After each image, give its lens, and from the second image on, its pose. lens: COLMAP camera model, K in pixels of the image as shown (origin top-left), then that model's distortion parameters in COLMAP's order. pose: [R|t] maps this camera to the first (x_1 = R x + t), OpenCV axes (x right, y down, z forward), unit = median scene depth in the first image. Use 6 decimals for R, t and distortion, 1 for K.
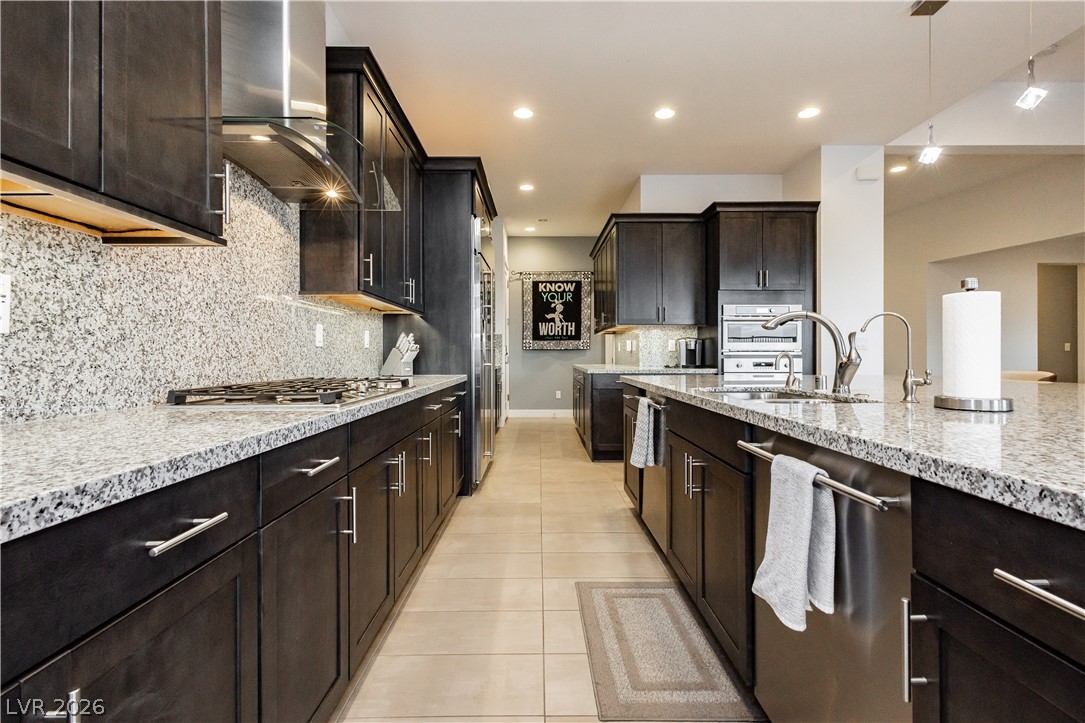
lens RADIAL K [[506.0, 0, 541.9], [0, 506.0, 354.8], [0, 0, 1]] dist [0.007864, -0.000227]
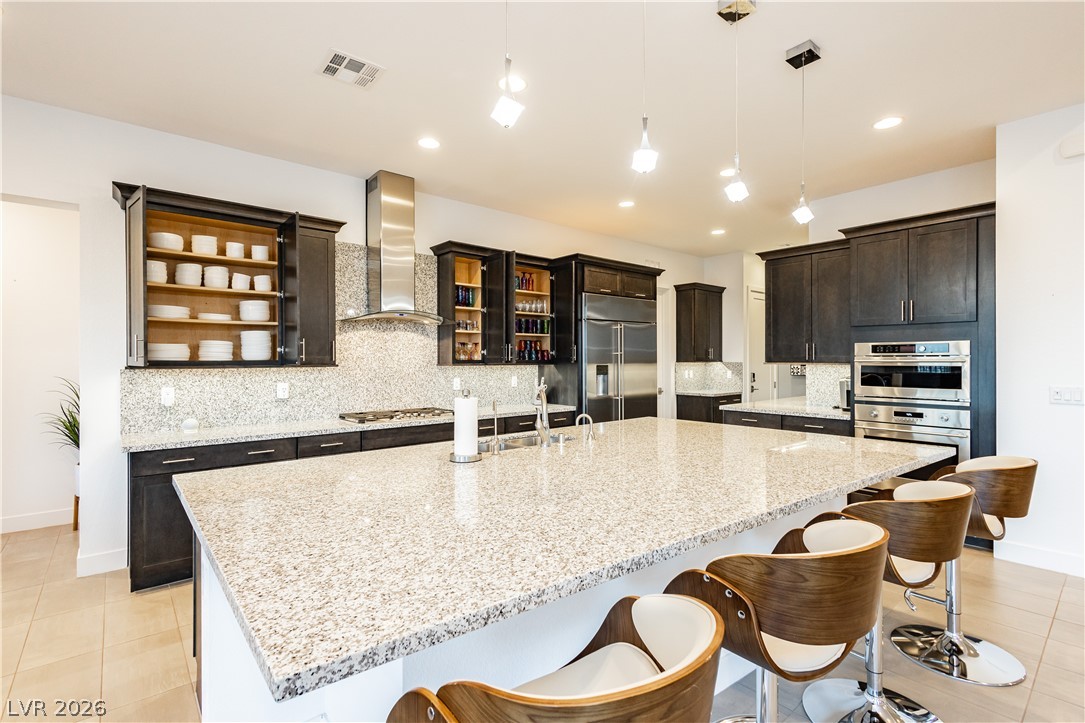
lens RADIAL K [[496.0, 0, 528.1], [0, 496.0, 362.5], [0, 0, 1]] dist [-0.014456, -0.000034]
pose [[0.629339, 0.000856, -0.777130, 0.875142], [0.004387, 0.999980, 0.004654, -0.093923], [0.777118, -0.006338, 0.629323, 0.019981]]
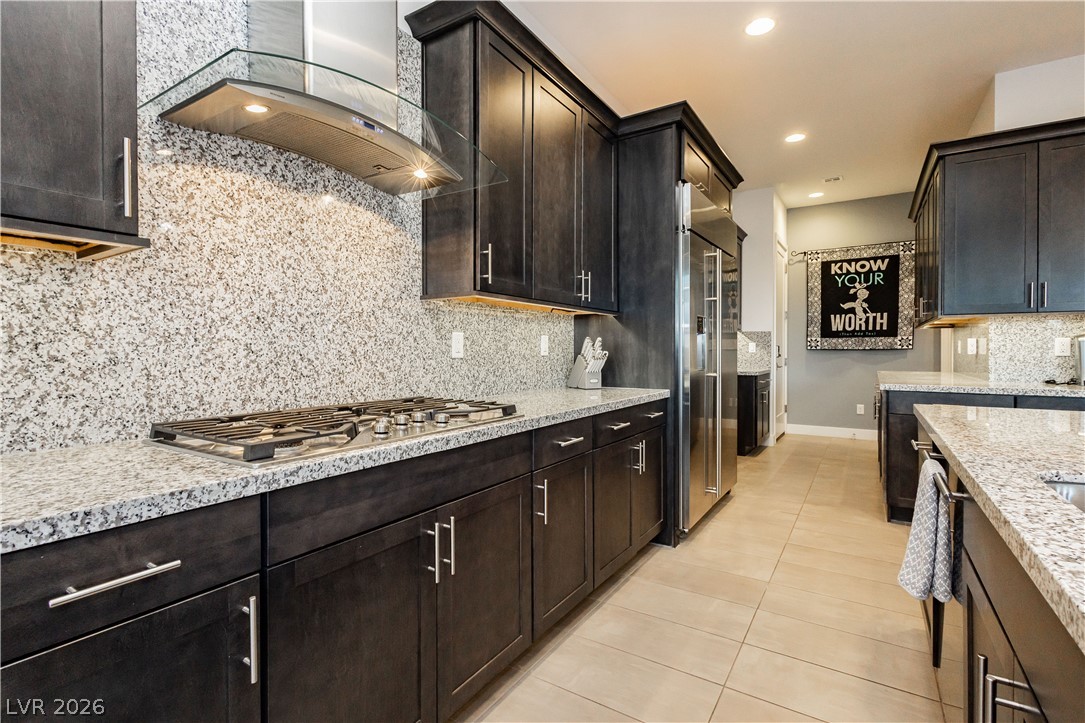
lens RADIAL K [[506.0, 0, 541.9], [0, 506.0, 354.8], [0, 0, 1]] dist [0.007864, -0.000227]
pose [[0.836329, 0.006589, -0.548188, 0.117119], [-0.001342, 0.999949, 0.009971, -0.022234], [0.548226, -0.007604, 0.836296, 0.258264]]
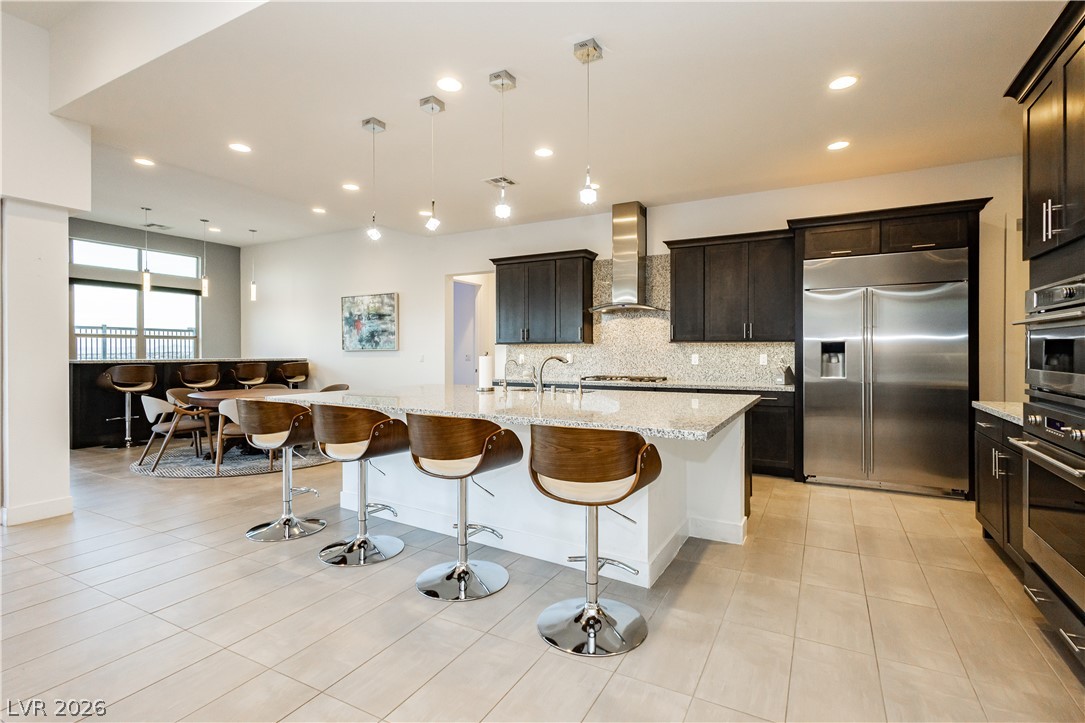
lens RADIAL K [[506.0, 0, 541.9], [0, 506.0, 354.8], [0, 0, 1]] dist [0.007864, -0.000227]
pose [[-0.471140, 0.006033, -0.882038, 1.338324], [0.002508, 0.999982, 0.005500, -0.053705], [0.882055, 0.000379, -0.471147, 1.065166]]
